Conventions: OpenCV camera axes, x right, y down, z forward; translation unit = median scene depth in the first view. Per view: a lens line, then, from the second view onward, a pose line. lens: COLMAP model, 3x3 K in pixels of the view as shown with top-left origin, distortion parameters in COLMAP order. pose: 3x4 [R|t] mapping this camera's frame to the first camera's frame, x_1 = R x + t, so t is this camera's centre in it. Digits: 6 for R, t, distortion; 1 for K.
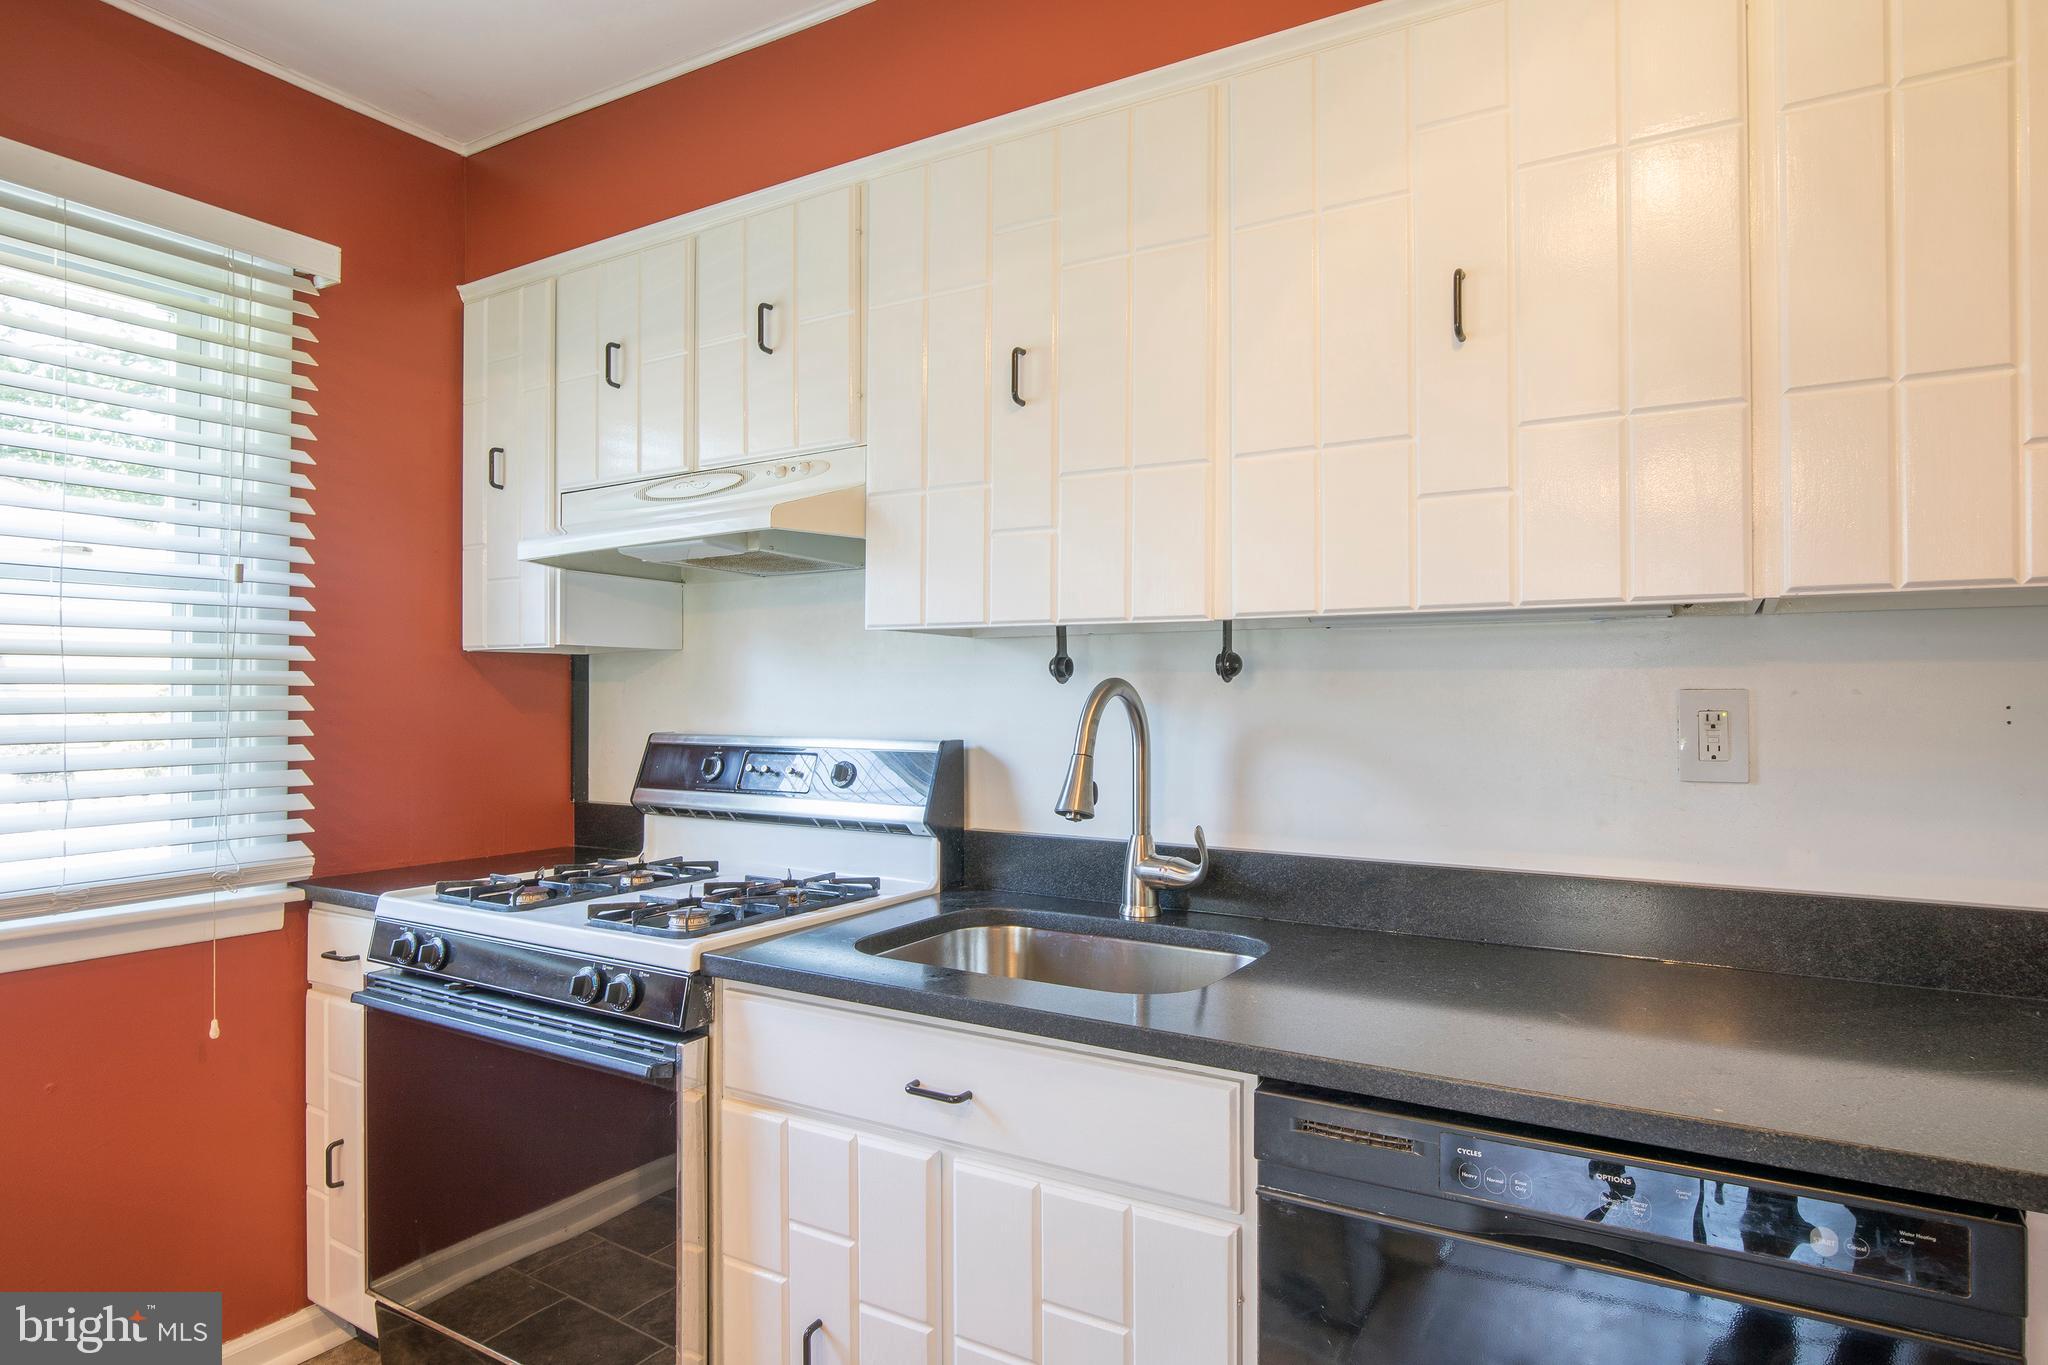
lens RADIAL K [[1136.8, 0, 1004.4], [0, 1136.8, 683.6], [0, 0, 1]] dist [-0.005255, 0.000884]
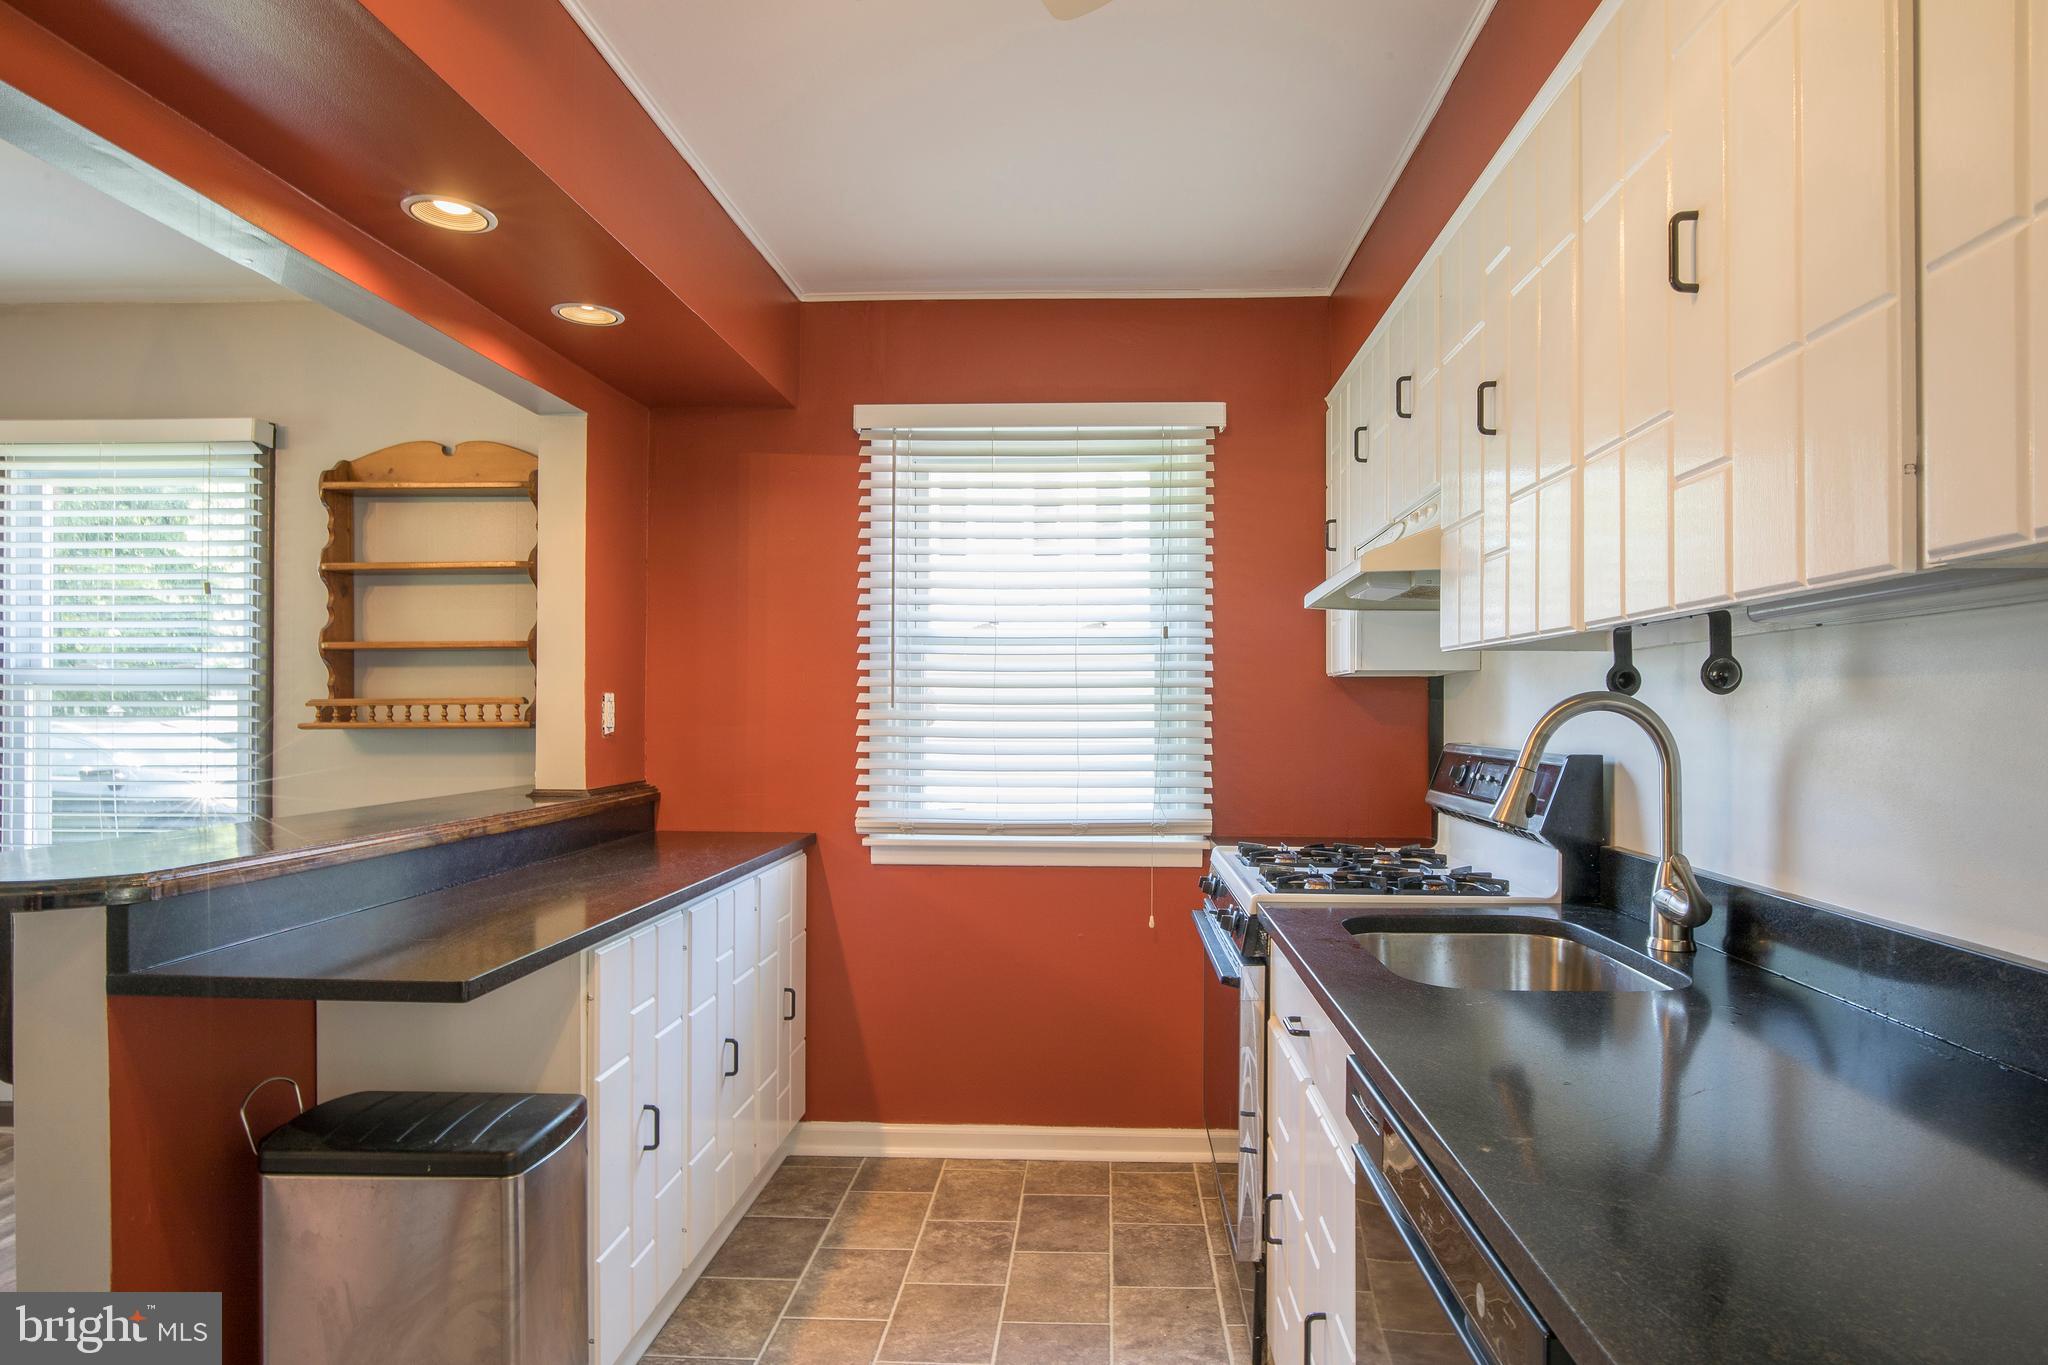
lens RADIAL K [[1136.8, 0, 1064.4], [0, 1136.8, 710.5], [0, 0, 1]] dist [-0.005255, 0.000884]
pose [[0.485793, -0.000722, -0.874073, 0.619025], [0.008062, 0.999961, 0.003655, 0.003308], [0.874037, -0.008822, 0.485780, 0.115663]]
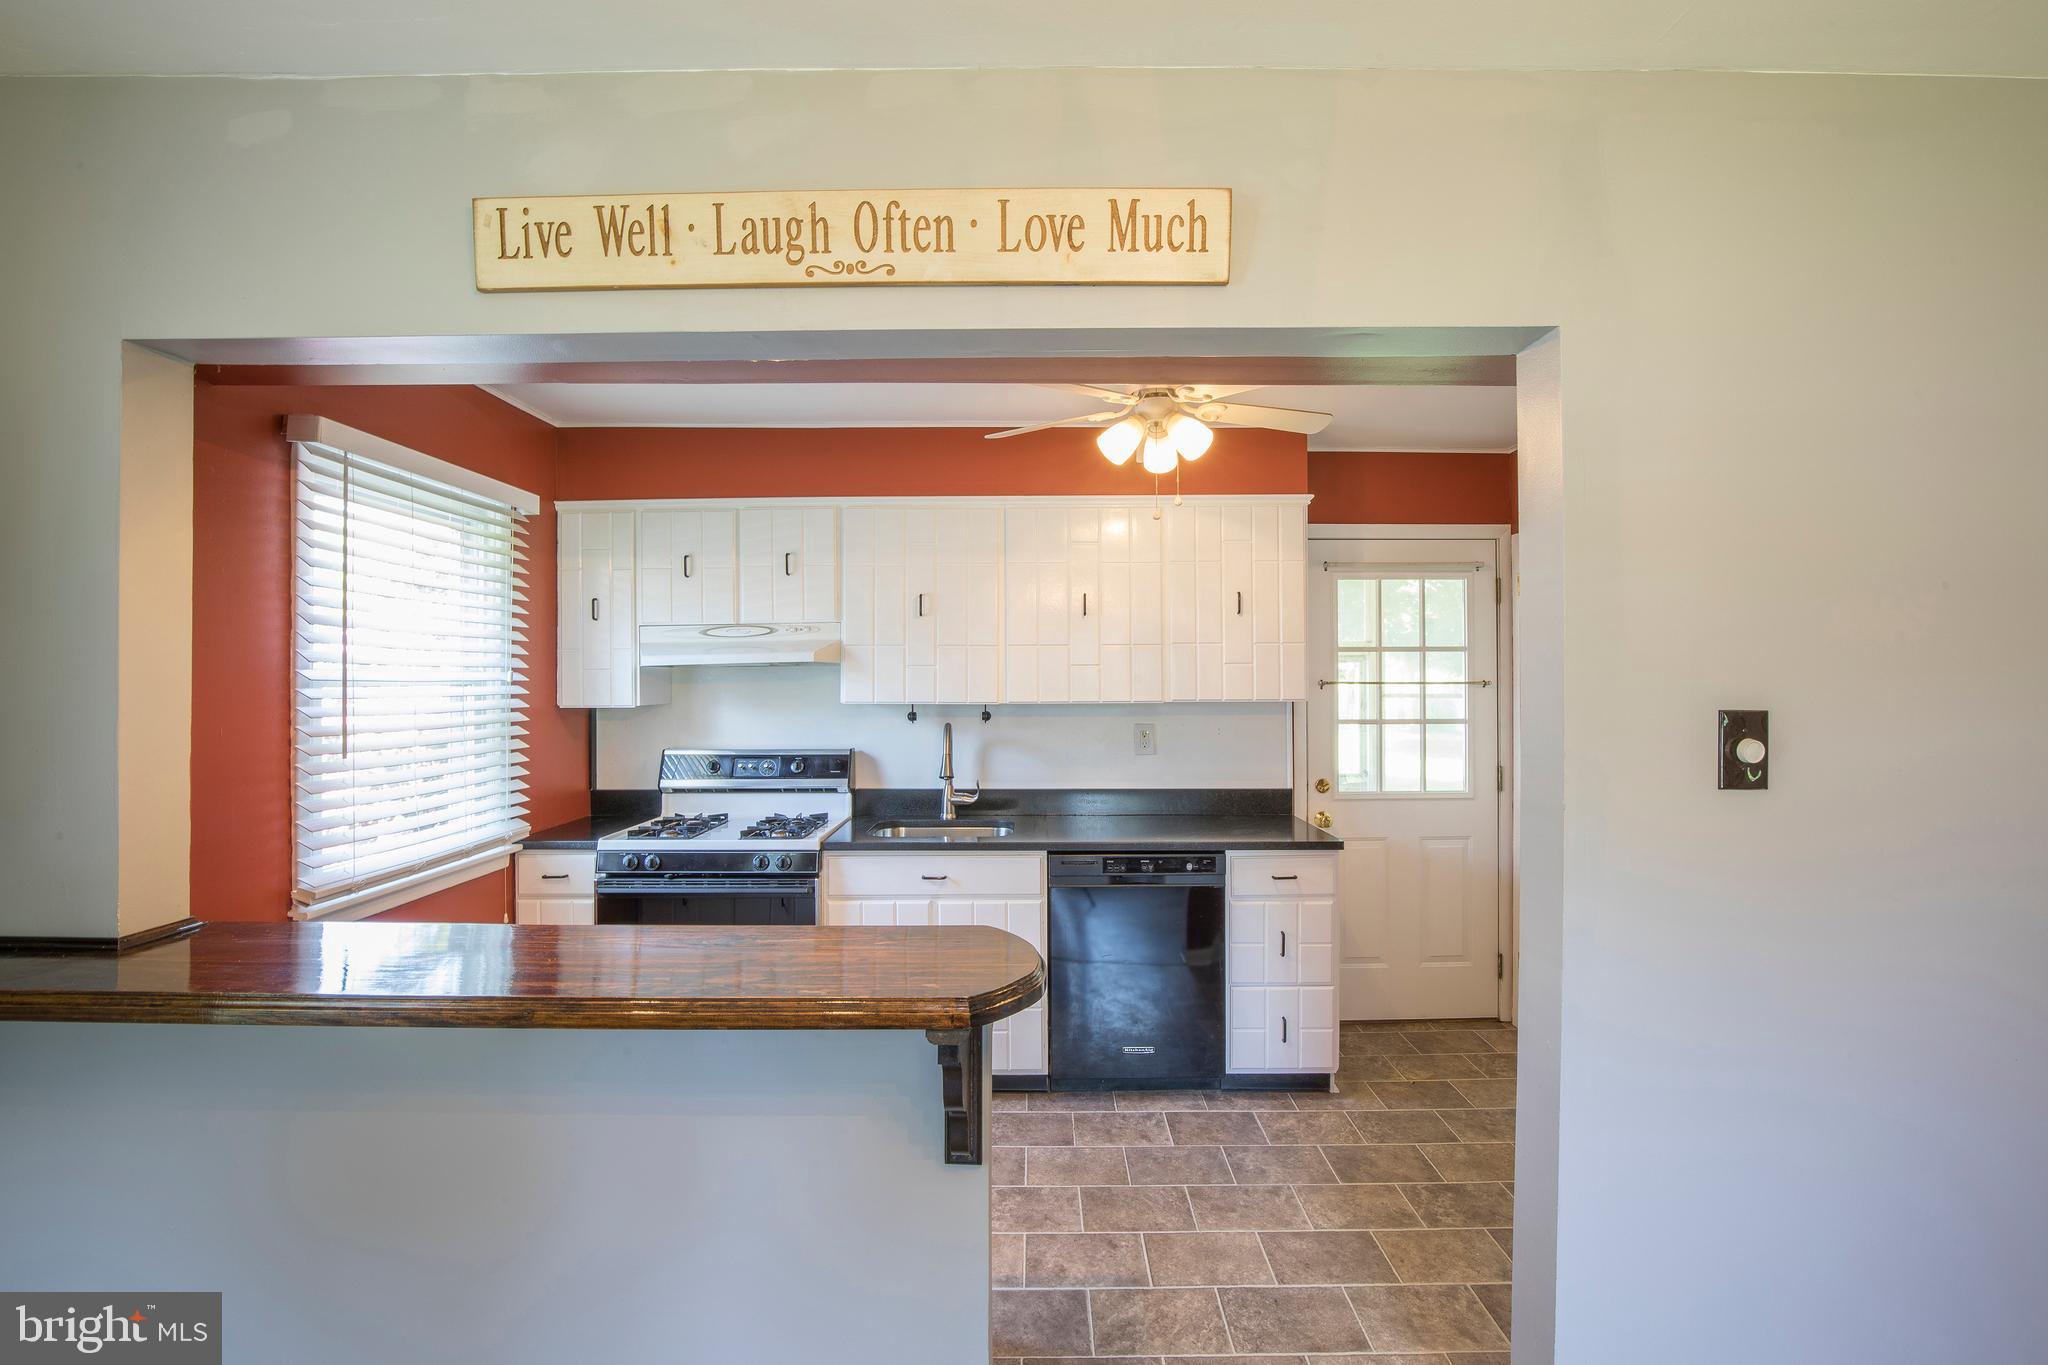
lens RADIAL K [[945.3, 0, 1045.5], [0, 945.3, 669.8], [0, 0, 1]] dist [-0.034975, 0.004954]
pose [[0.845883, -0.000790, 0.533367, -0.740350], [0.000302, 0.999999, 0.001002, -0.109133], [-0.533368, -0.000687, 0.845883, -0.777894]]
